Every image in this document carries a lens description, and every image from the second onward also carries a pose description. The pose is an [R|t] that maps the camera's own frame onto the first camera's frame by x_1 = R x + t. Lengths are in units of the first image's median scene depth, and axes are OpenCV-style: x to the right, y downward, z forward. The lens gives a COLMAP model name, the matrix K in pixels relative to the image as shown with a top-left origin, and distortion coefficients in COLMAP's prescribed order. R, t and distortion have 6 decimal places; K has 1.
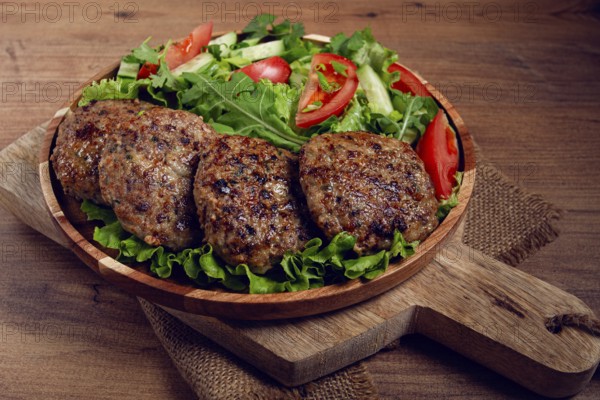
lens RADIAL K [[759.3, 0, 300.6], [0, 759.3, 199.1], [0, 0, 1]] dist [-0.046684, 0.000000]
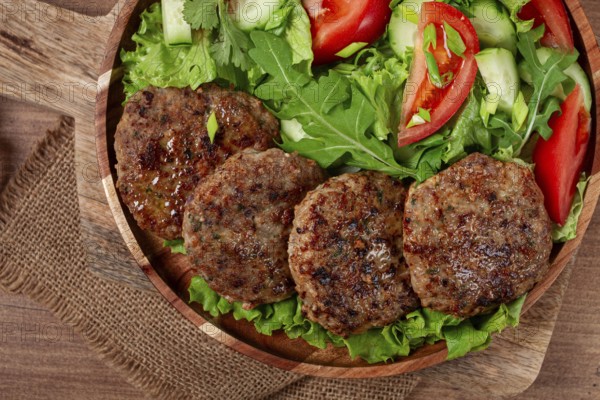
lens RADIAL K [[1057.1, 0, 299.8], [0, 1057.1, 200.7], [0, 0, 1]] dist [0.001266, 0.000000]
pose [[0.999475, -0.001671, -0.032351, -0.083976], [0.024390, 0.696072, 0.717558, -0.976517], [0.021320, -0.717970, 0.695747, 0.146370]]
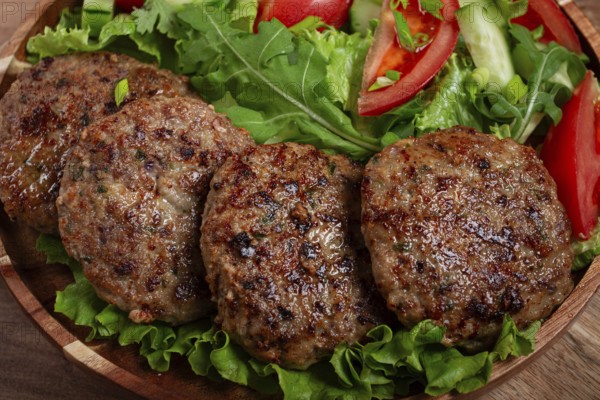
lens RADIAL K [[1057.1, 0, 299.7], [0, 1057.1, 199.1], [0, 0, 1]] dist [0.001266, 0.000000]
pose [[0.997487, 0.018579, -0.068371, 0.007603], [-0.001211, 0.969335, 0.245740, -0.267887], [0.070840, -0.245040, 0.966922, 0.120284]]
